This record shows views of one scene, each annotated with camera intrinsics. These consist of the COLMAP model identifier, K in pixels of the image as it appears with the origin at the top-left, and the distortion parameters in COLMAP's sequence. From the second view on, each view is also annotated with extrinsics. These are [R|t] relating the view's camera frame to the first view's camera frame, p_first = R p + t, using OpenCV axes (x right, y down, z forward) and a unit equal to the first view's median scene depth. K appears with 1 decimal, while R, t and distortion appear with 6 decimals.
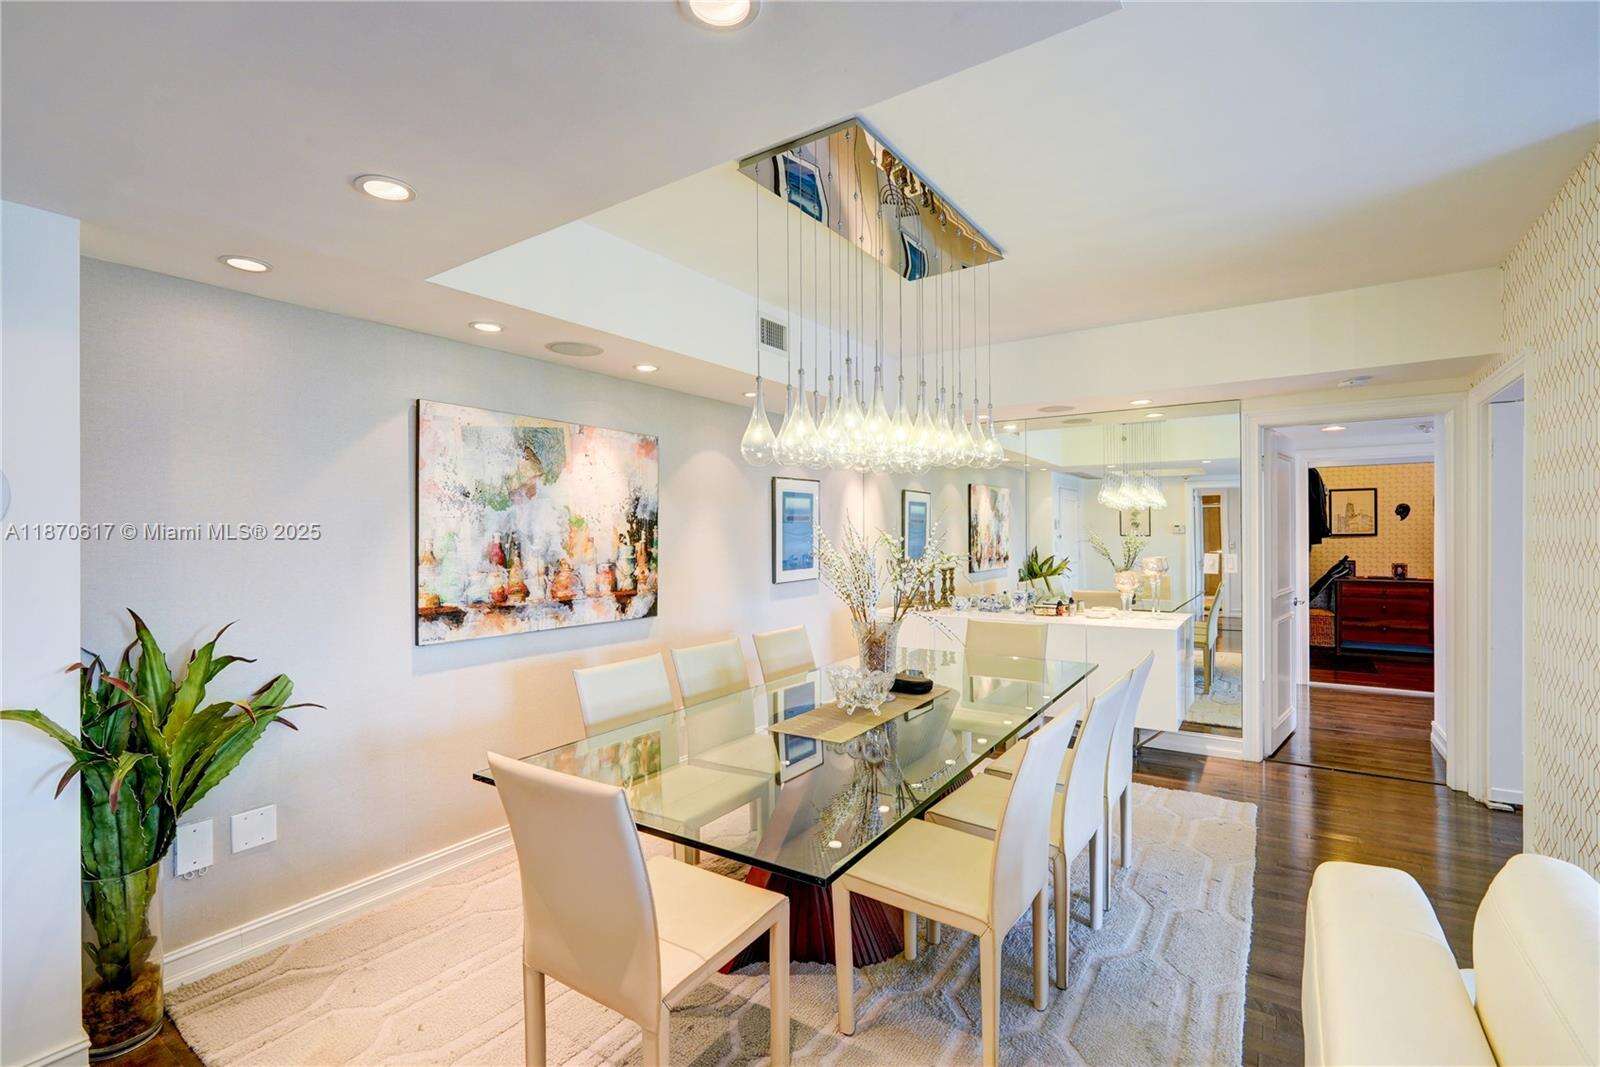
lens RADIAL K [[721.5, 0, 809.0], [0, 721.5, 527.8], [0, 0, 1]] dist [-0.015293, 0.008044]
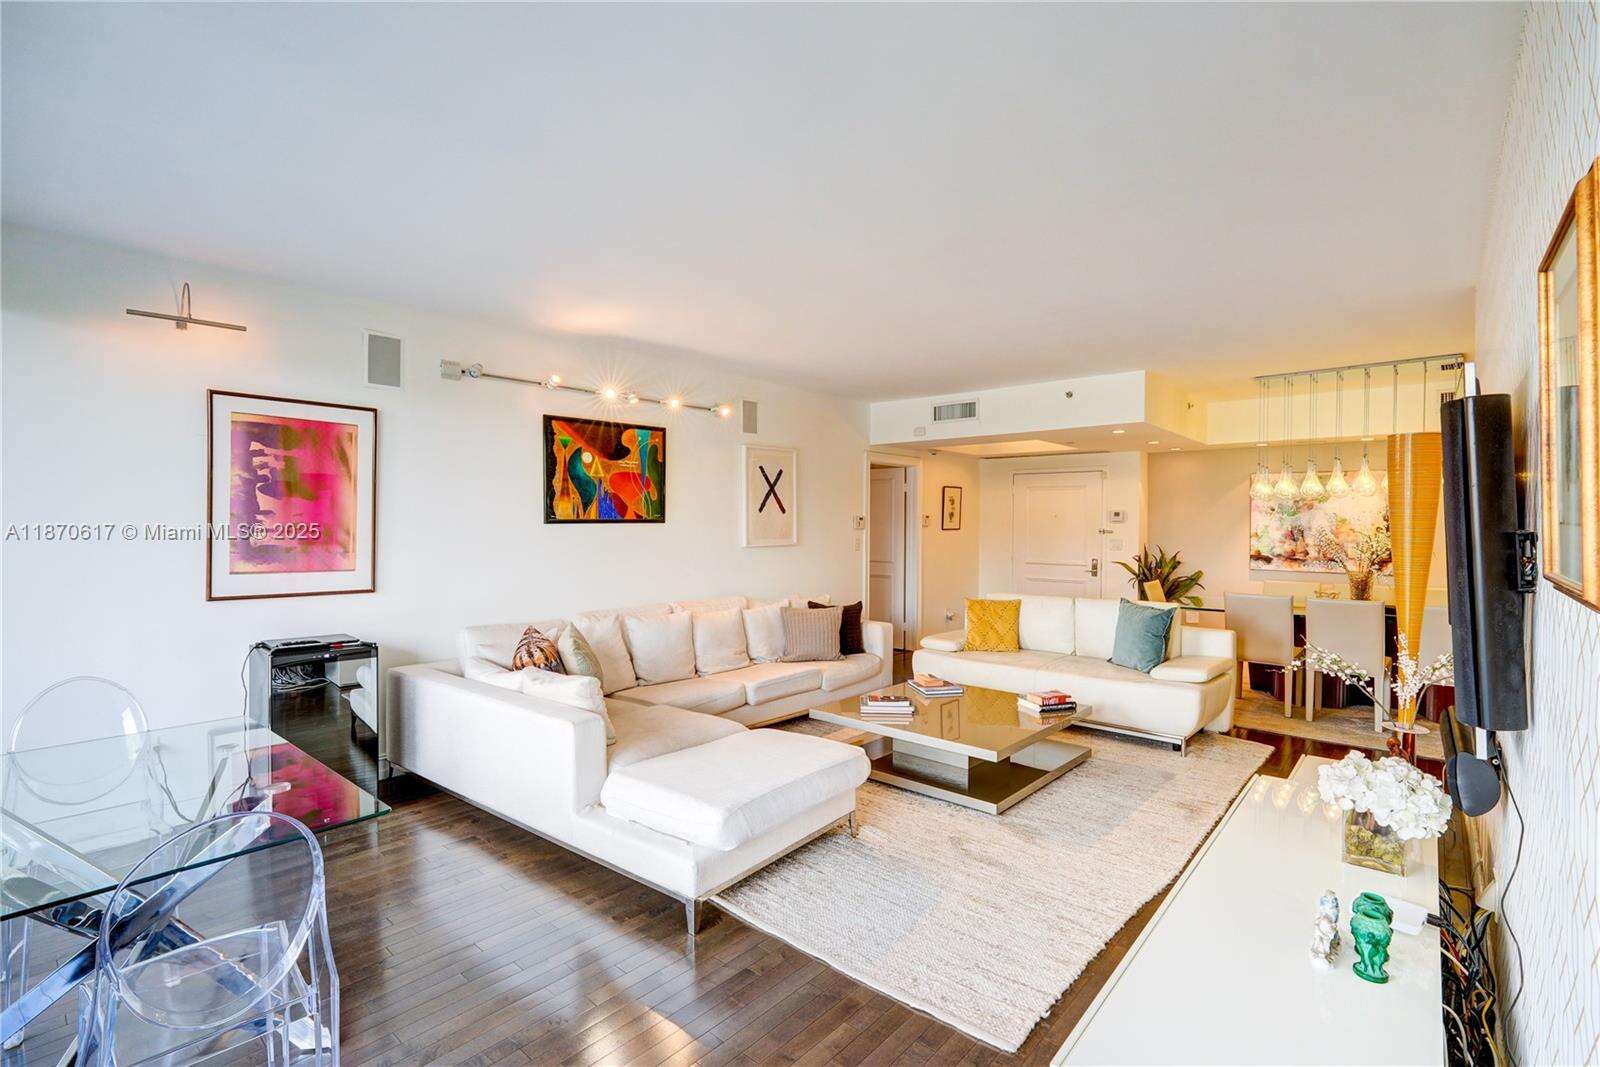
lens RADIAL K [[721.5, 0, 810.7], [0, 721.5, 530.5], [0, 0, 1]] dist [-0.015293, 0.008044]
pose [[-0.120941, 0.022229, -0.992411, 1.962107], [0.006082, 0.999747, 0.021652, -0.035705], [0.992641, -0.003418, -0.121046, -0.232539]]
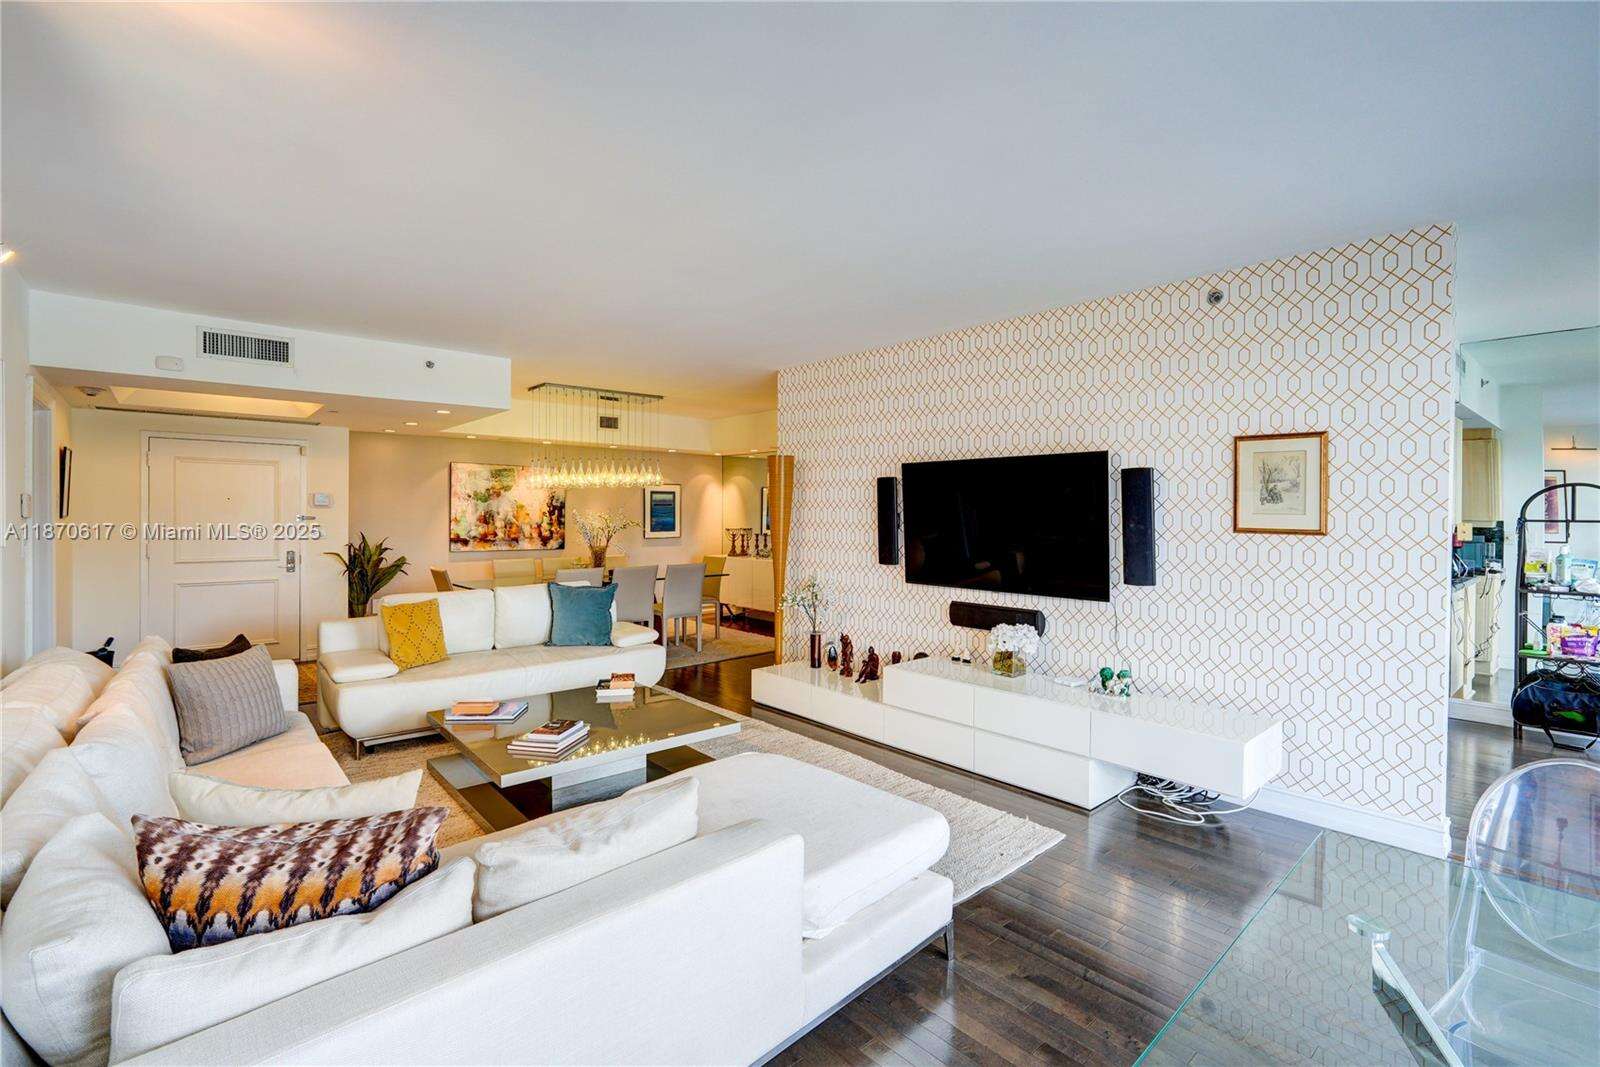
lens RADIAL K [[721.5, 0, 796.8], [0, 721.5, 519.7], [0, 0, 1]] dist [-0.015293, 0.008044]
pose [[0.968465, 0.022945, -0.248093, 1.257138], [-0.017377, 0.999546, 0.024610, -0.042939], [0.248545, -0.019522, 0.968424, -1.181379]]
